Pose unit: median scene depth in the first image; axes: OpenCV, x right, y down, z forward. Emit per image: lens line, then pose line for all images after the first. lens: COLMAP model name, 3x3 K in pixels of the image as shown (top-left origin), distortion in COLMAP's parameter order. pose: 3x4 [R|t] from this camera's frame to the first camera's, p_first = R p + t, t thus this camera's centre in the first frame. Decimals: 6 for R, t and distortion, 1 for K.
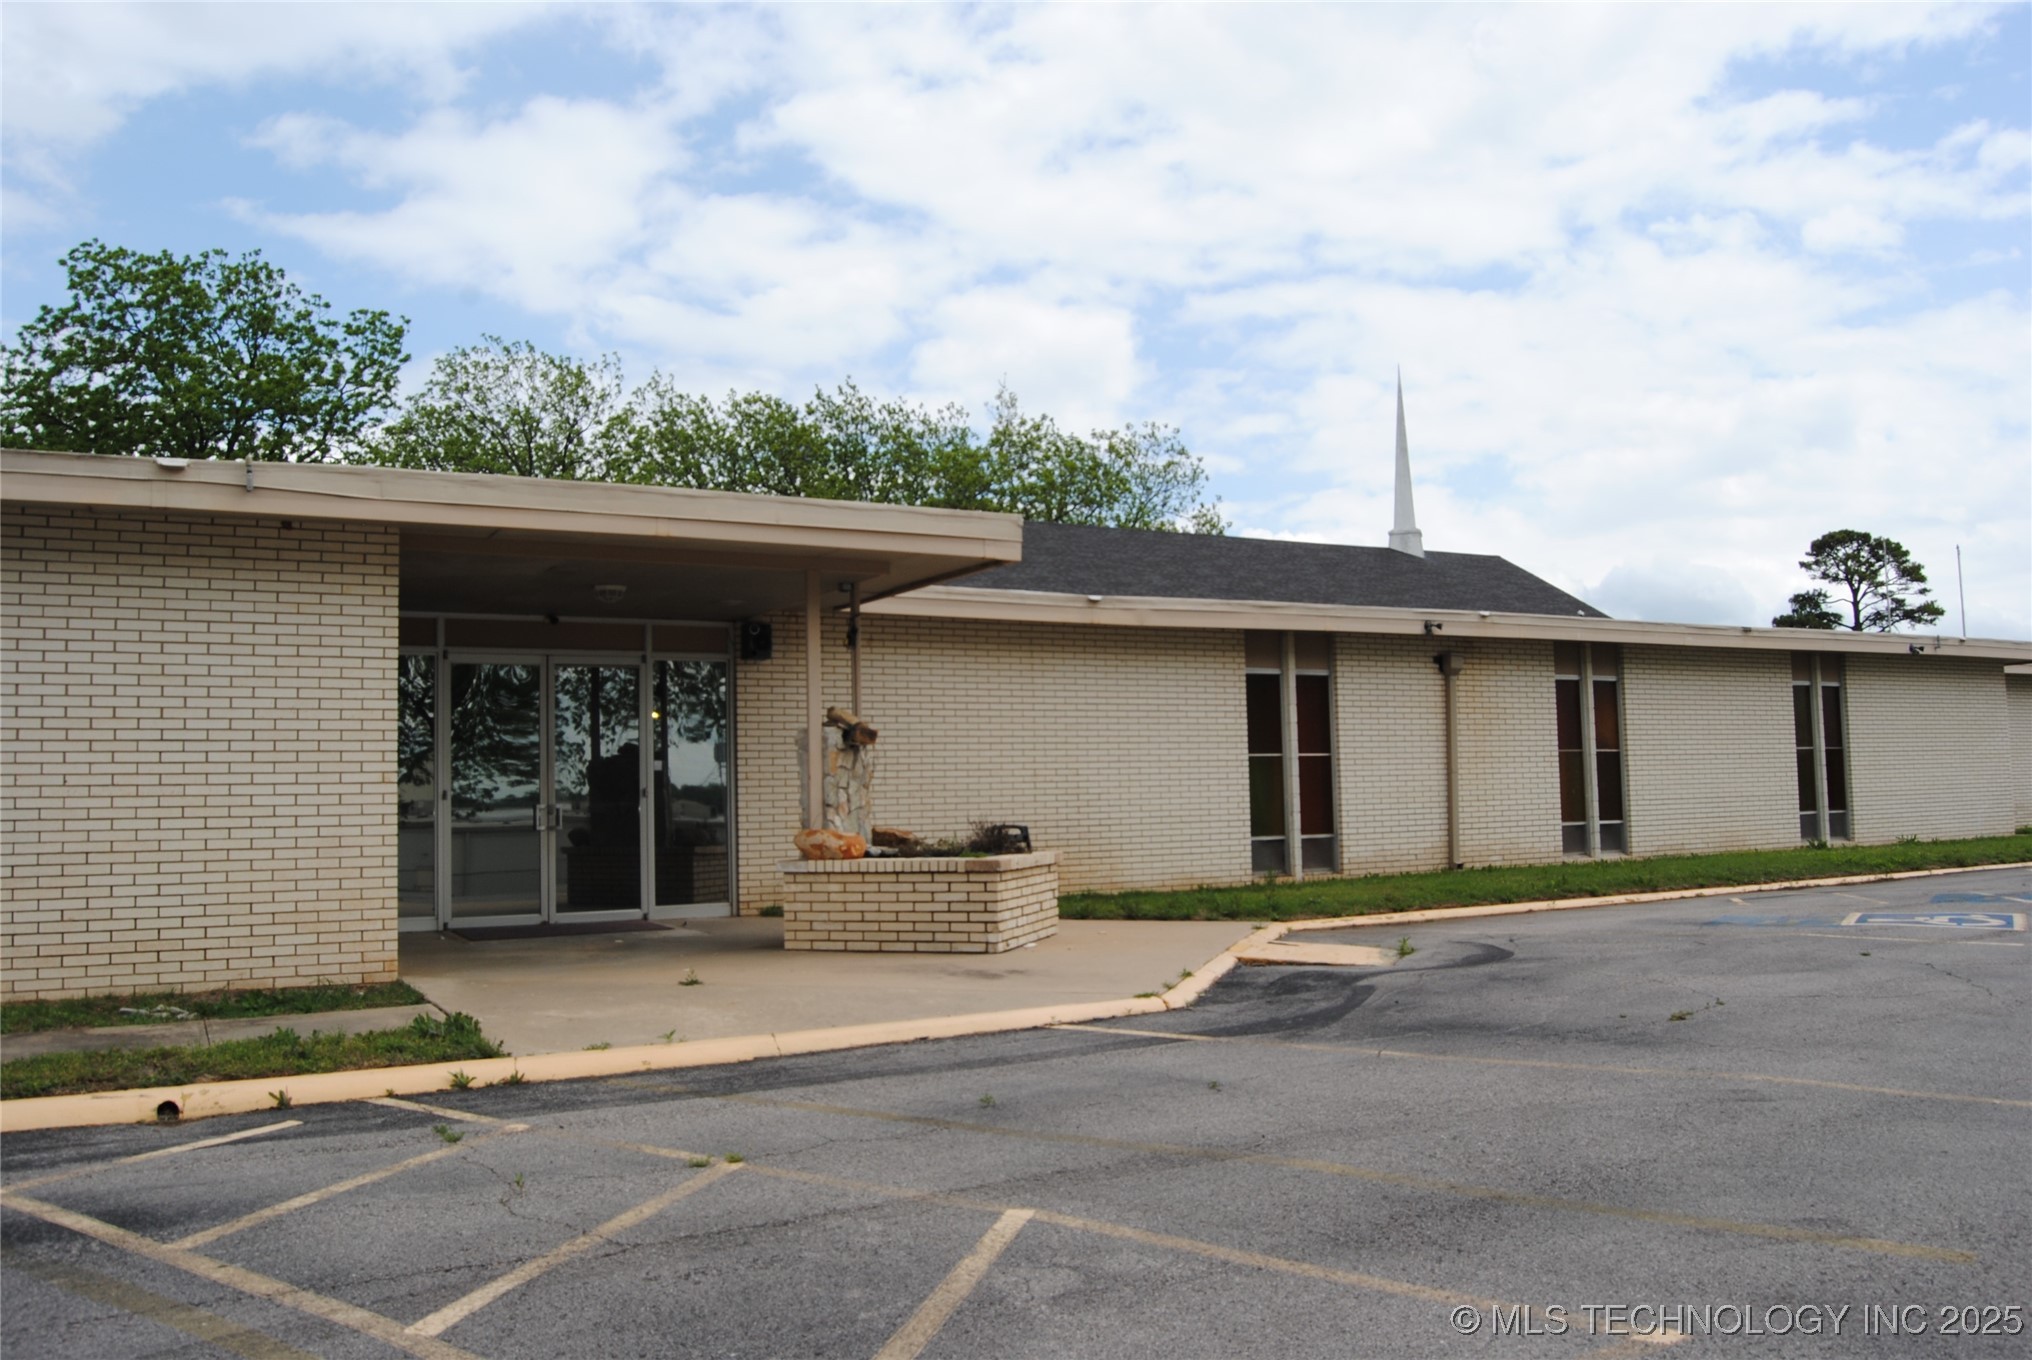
lens RADIAL K [[1746.4, 0, 1028.3], [0, 1746.4, 678.3], [0, 0, 1]] dist [-0.087915, -0.007911]
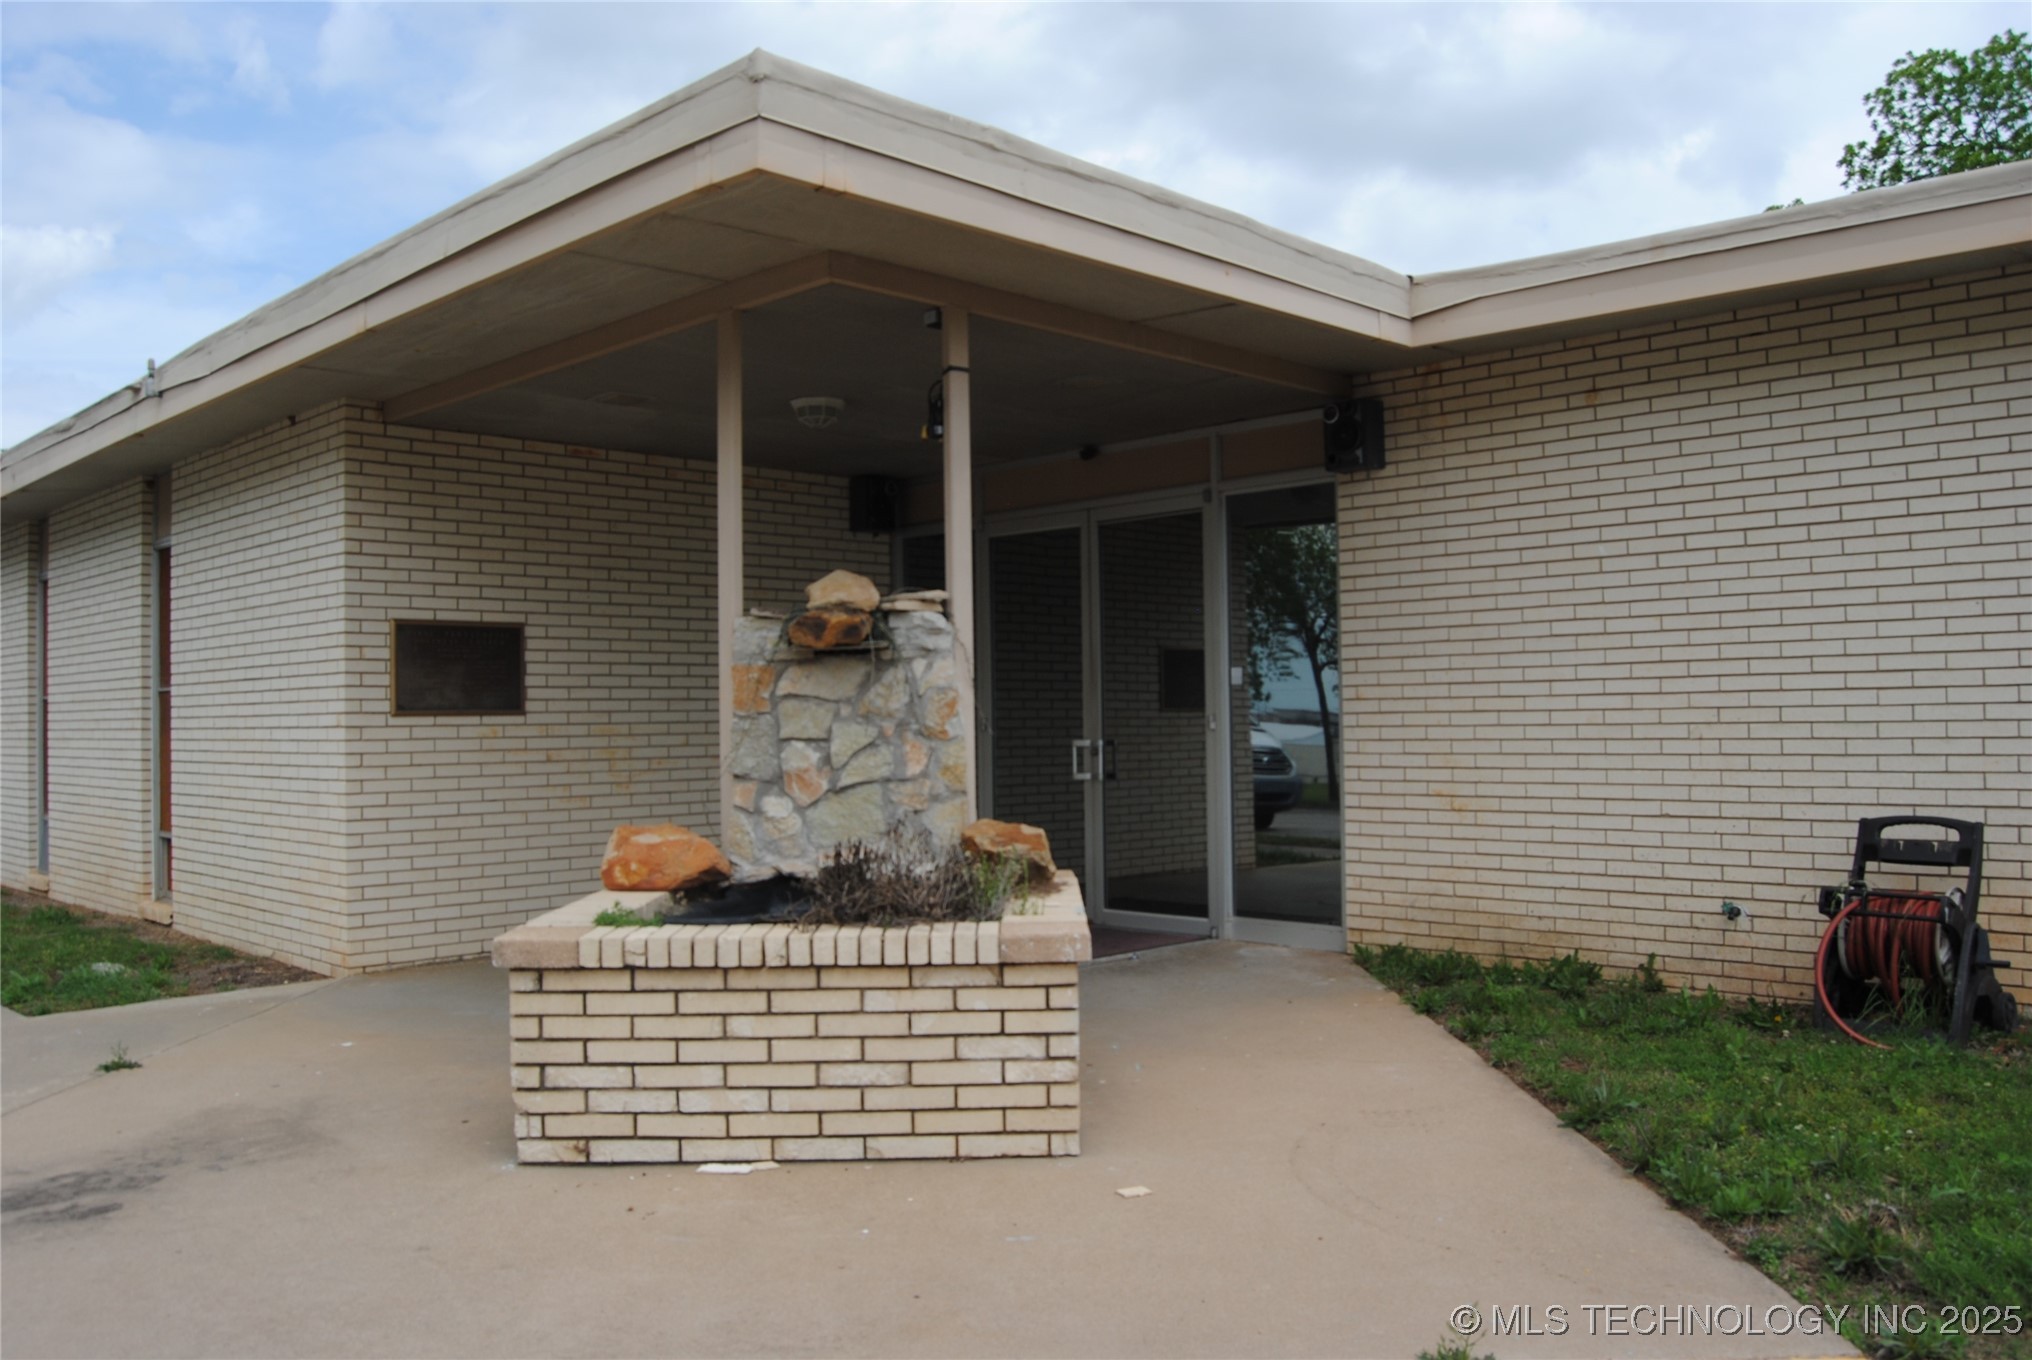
lens RADIAL K [[1578.5, 0, 1028.8], [0, 1578.5, 680.4], [0, 0, 1]] dist [-0.098478, 0.052853]
pose [[0.267772, -0.002398, -0.963479, 0.210765], [0.075782, 0.996951, 0.018580, 0.028022], [0.960497, -0.077989, 0.267138, 0.607710]]
